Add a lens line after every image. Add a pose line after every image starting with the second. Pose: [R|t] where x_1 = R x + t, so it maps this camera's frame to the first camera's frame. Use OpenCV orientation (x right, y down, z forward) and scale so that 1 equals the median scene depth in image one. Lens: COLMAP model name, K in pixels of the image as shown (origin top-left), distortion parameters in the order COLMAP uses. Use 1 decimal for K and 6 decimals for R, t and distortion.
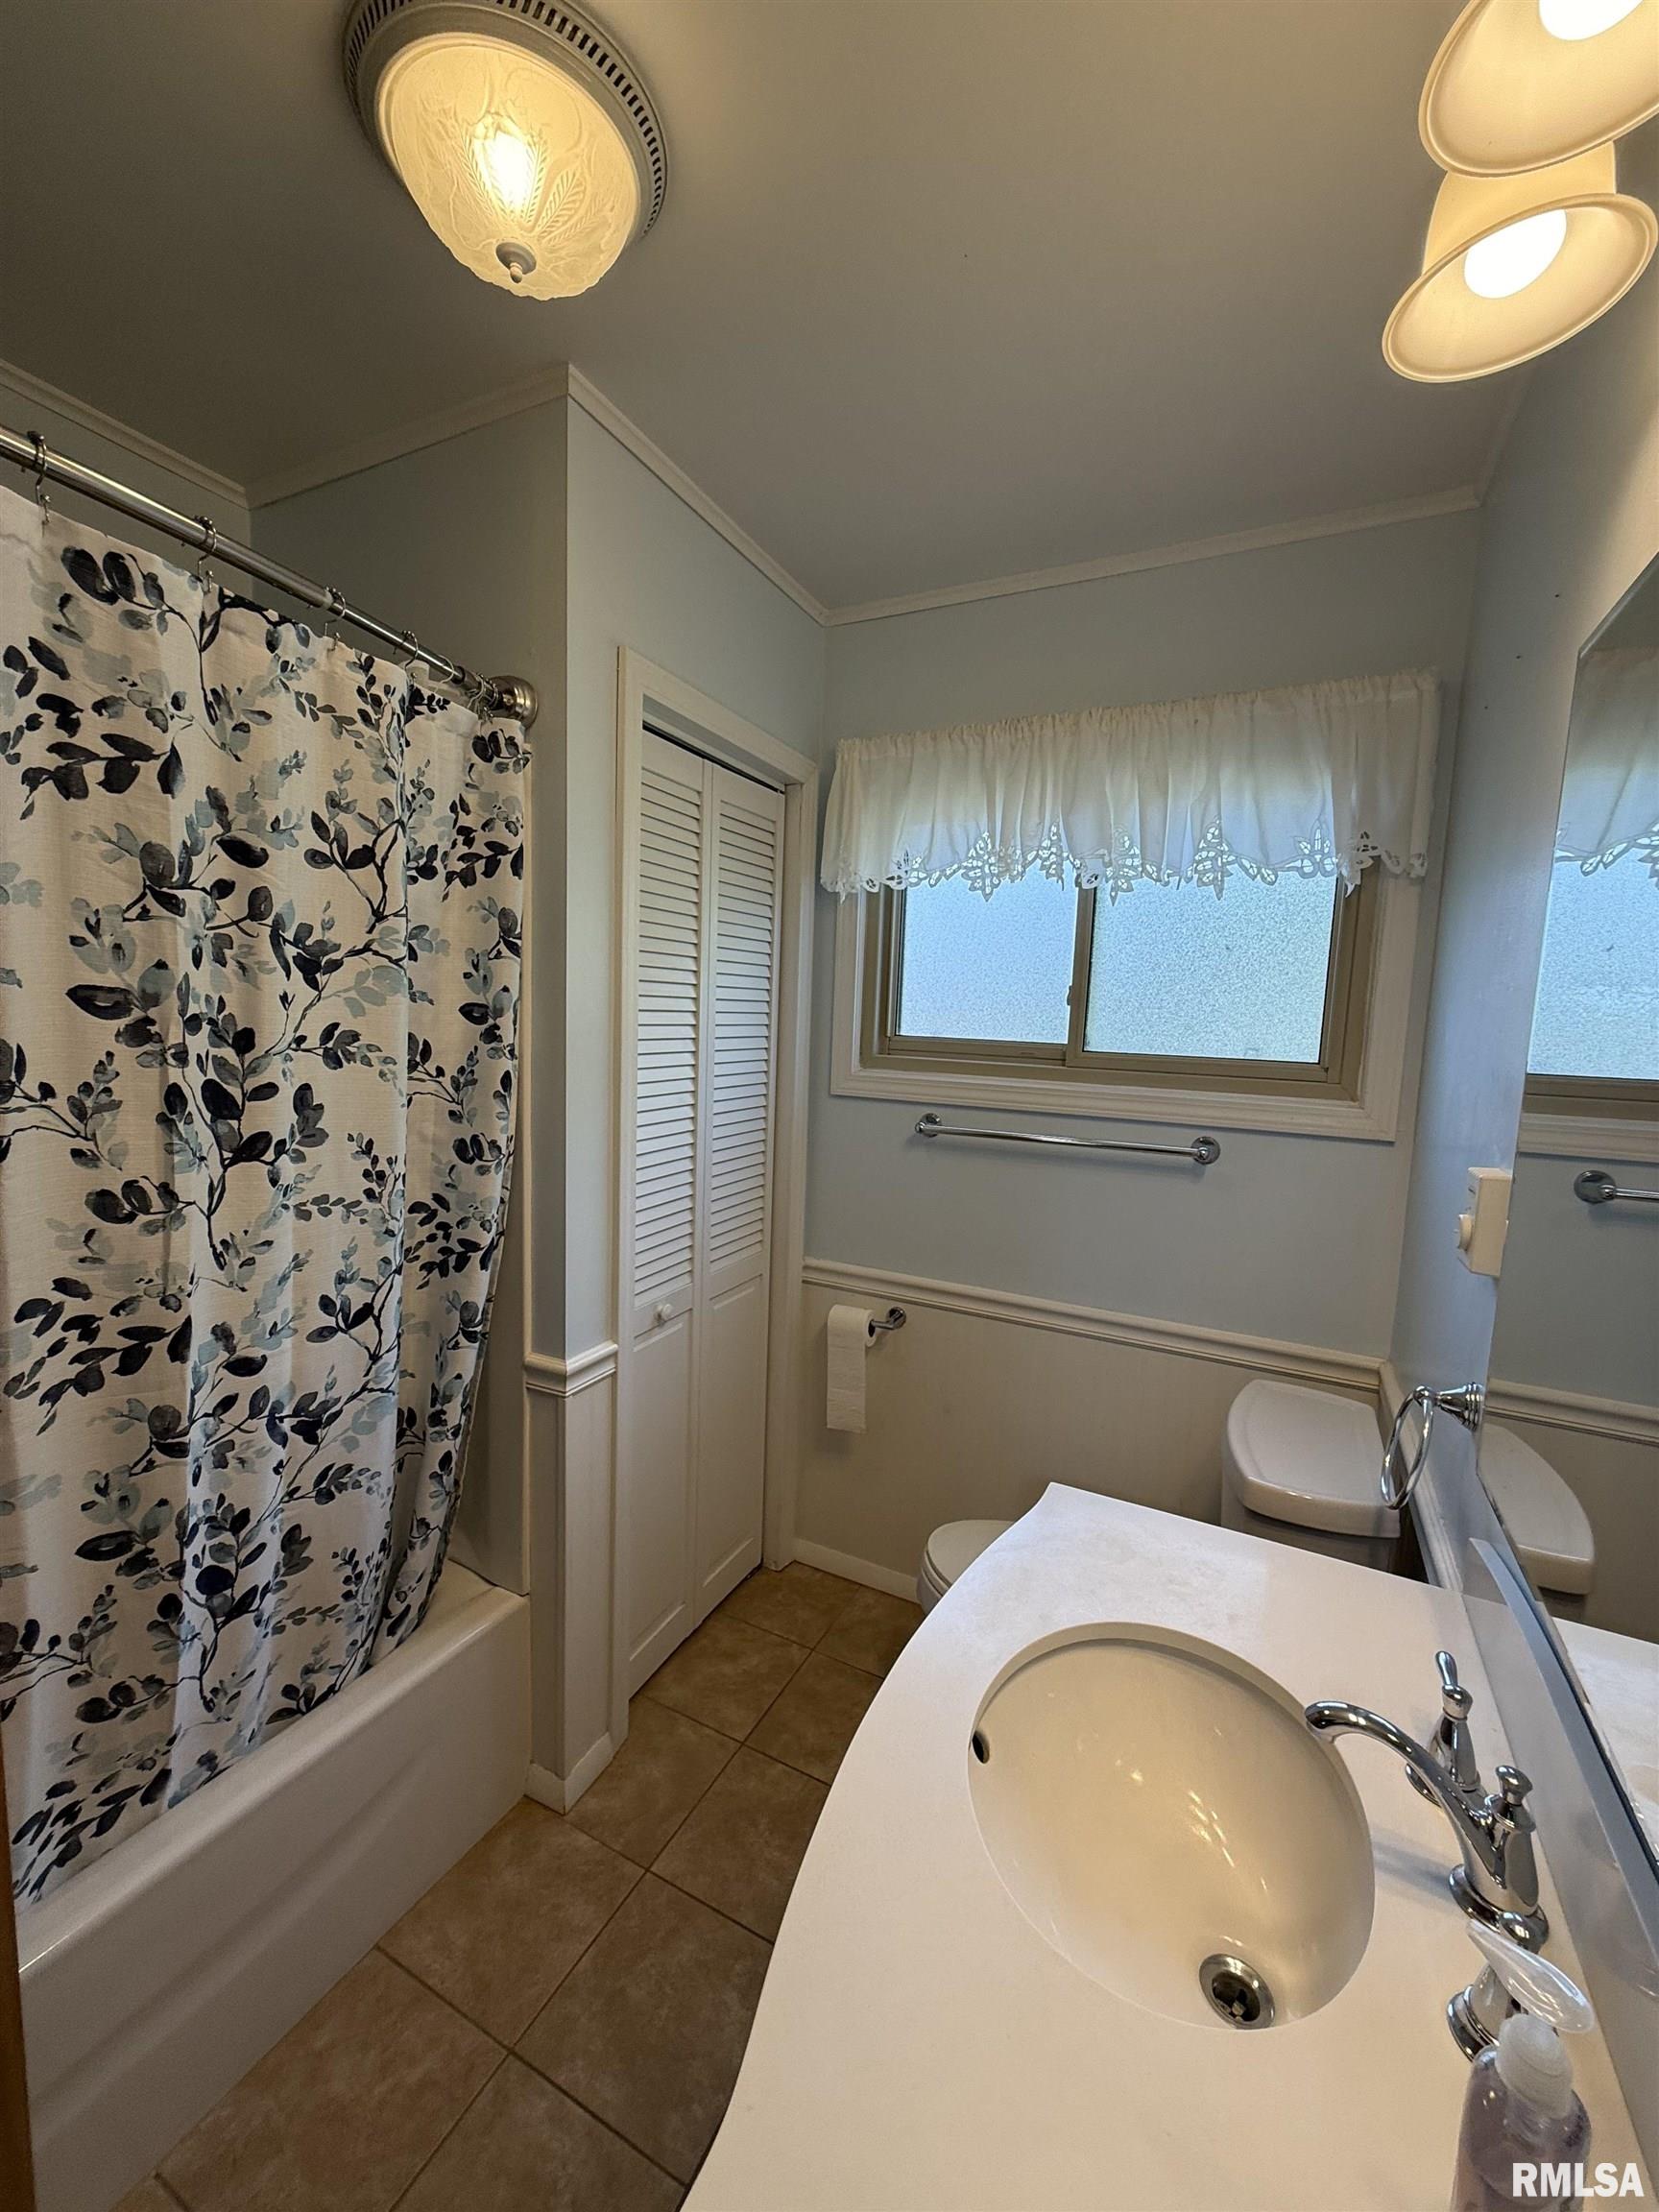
lens RADIAL K [[879.7, 0, 829.5], [0, 879.7, 1106.0], [0, 0, 1]] dist [0.000609, -0.000494]
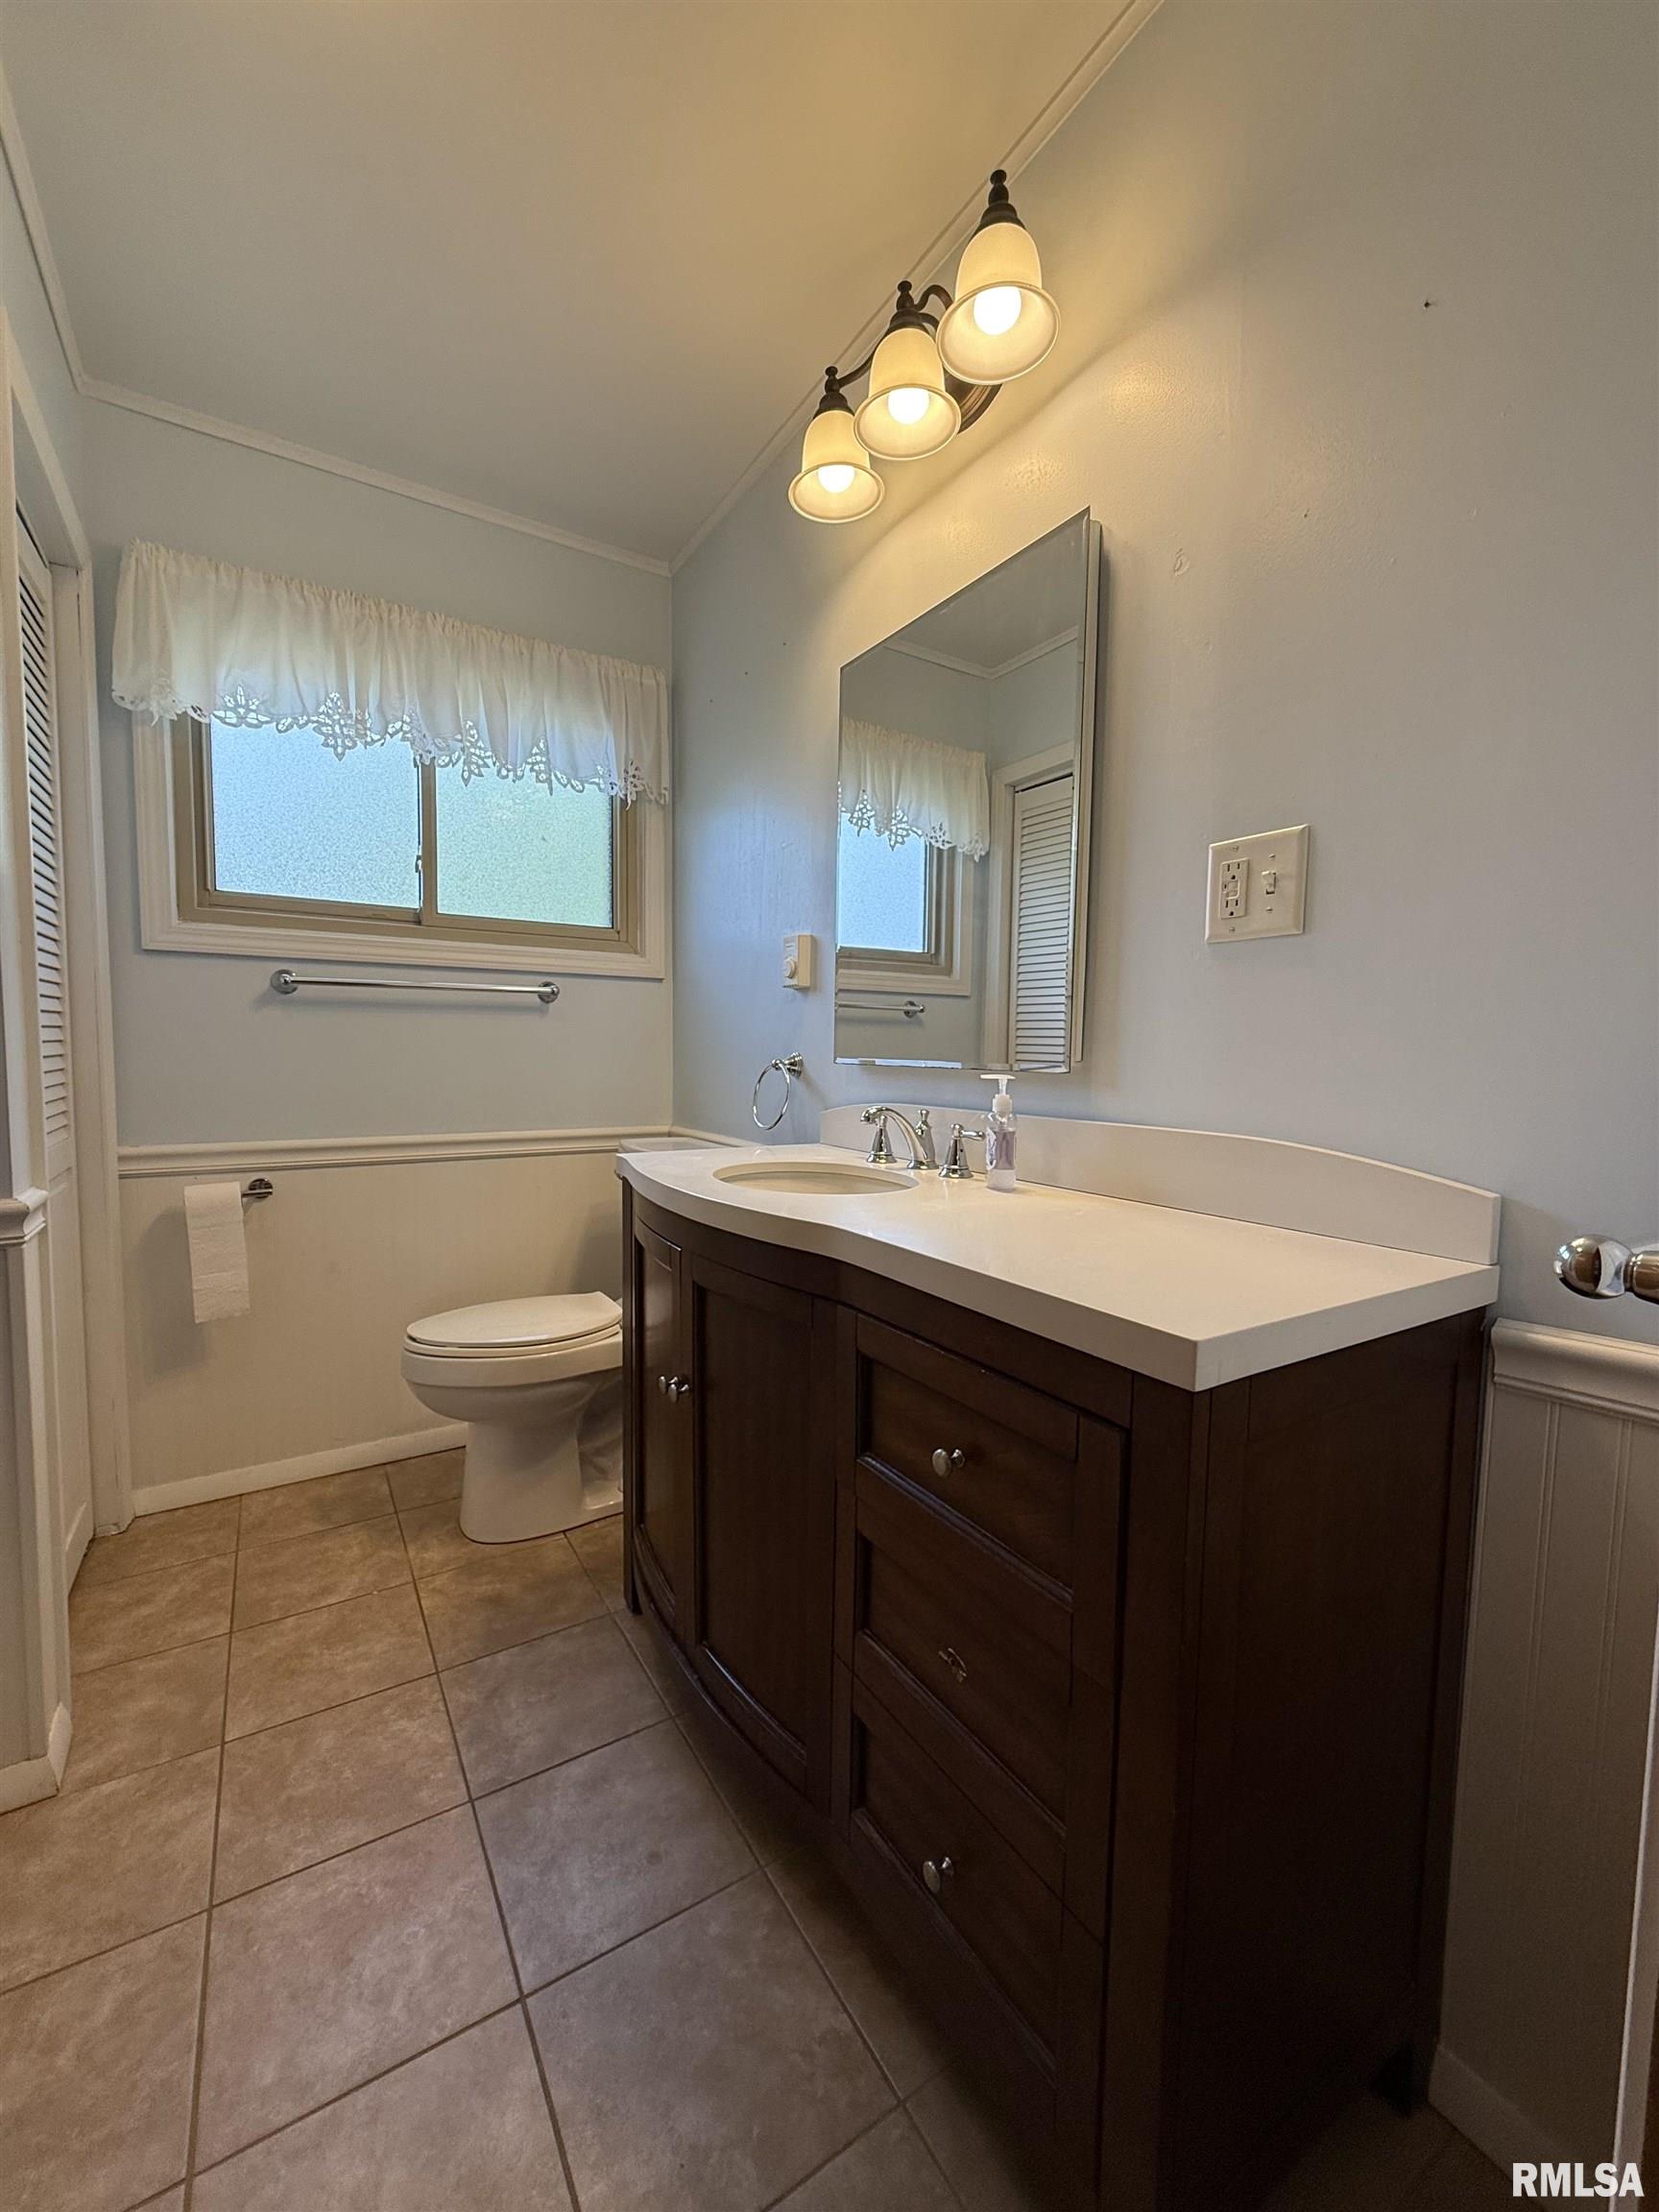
lens RADIAL K [[879.7, 0, 829.5], [0, 879.7, 1106.0], [0, 0, 1]] dist [0.000609, -0.000494]
pose [[0.511260, -0.088096, 0.854899, -0.463981], [0.098679, 0.994171, 0.043434, 0.193192], [-0.853742, 0.062154, 0.516973, -0.018677]]
